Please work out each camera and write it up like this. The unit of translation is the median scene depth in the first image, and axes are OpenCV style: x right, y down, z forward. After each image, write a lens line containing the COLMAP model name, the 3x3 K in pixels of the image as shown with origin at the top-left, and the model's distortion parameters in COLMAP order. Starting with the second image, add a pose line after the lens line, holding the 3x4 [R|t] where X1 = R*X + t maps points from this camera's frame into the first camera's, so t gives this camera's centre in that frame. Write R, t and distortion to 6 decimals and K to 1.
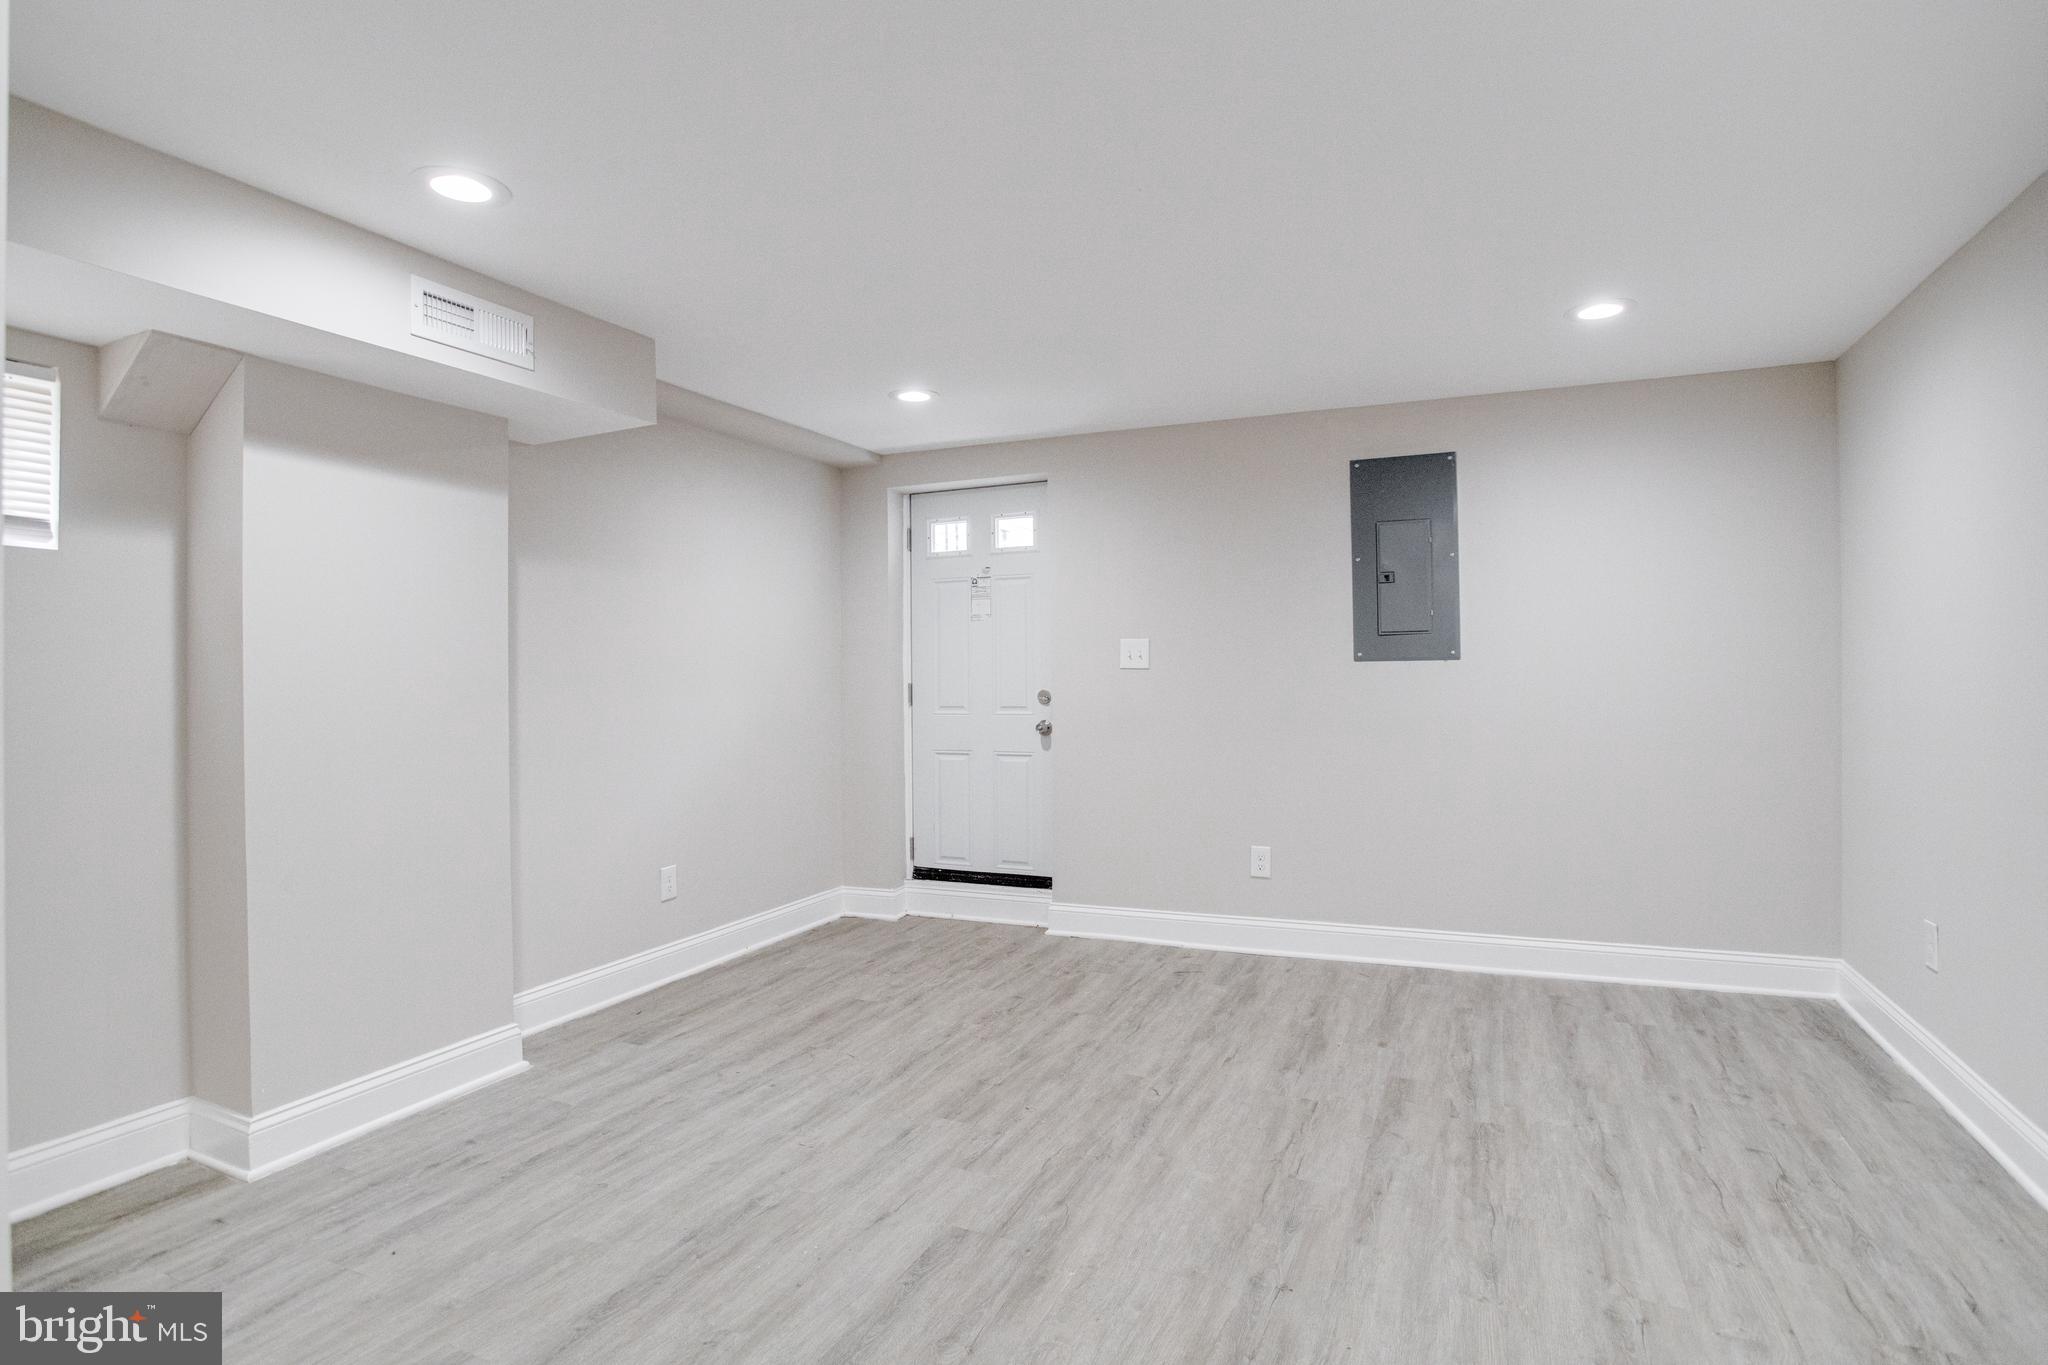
lens RADIAL K [[1030.2, 0, 1027.2], [0, 1030.2, 657.8], [0, 0, 1]] dist [-0.065262, 0.029029]
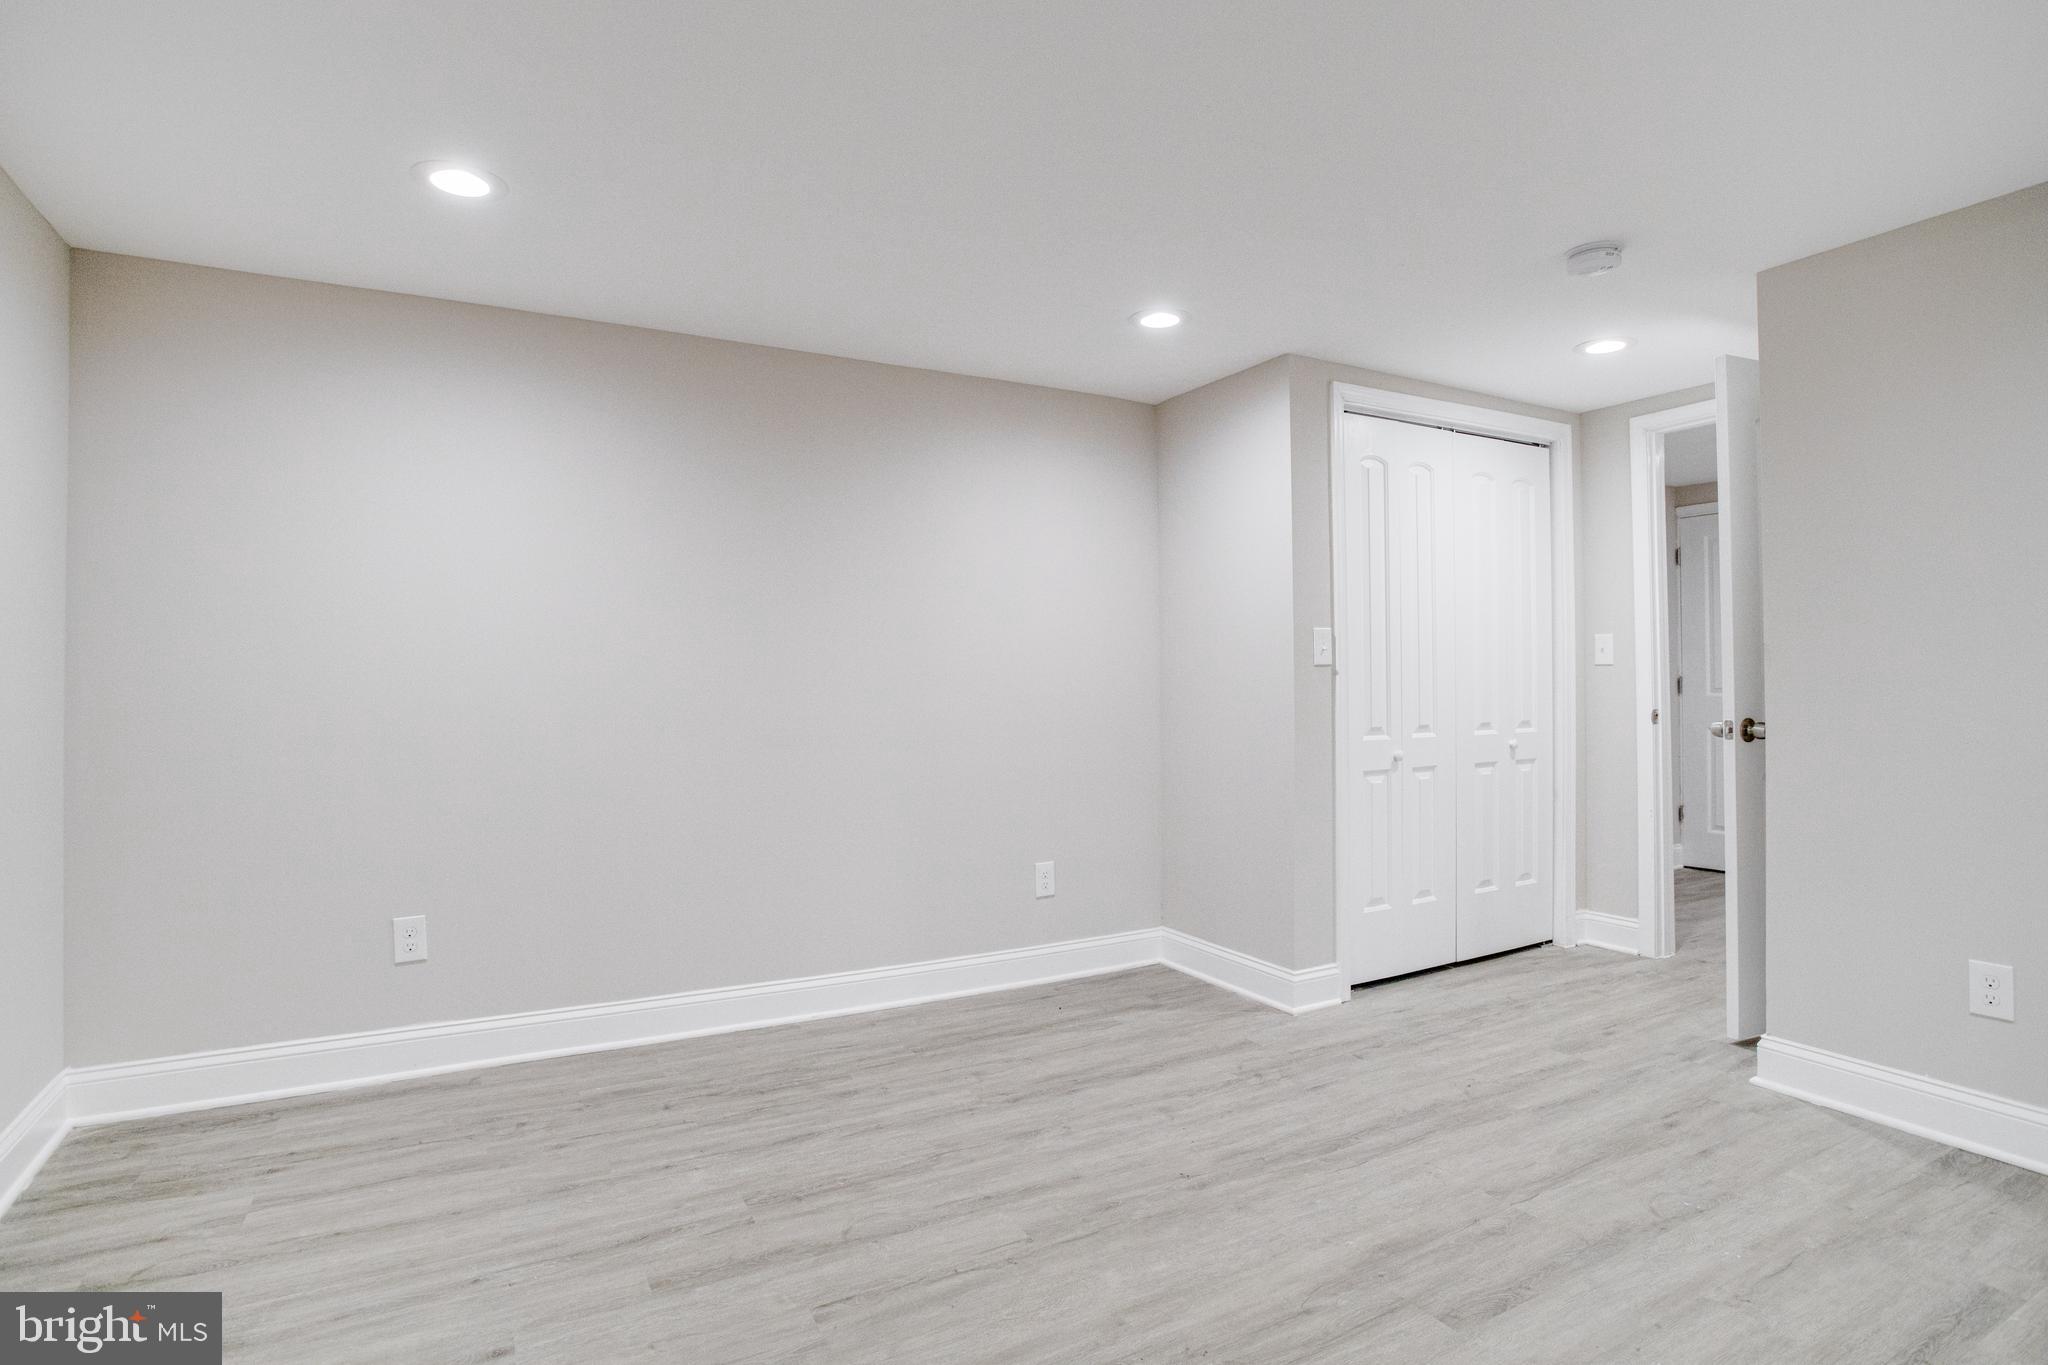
lens RADIAL K [[1030.2, 0, 1027.2], [0, 1030.2, 657.8], [0, 0, 1]] dist [-0.065262, 0.029029]
pose [[-0.806231, 0.027693, 0.590952, -0.261939], [0.003813, 0.999126, -0.041620, 0.052919], [-0.591588, -0.031302, -0.805633, 1.721851]]
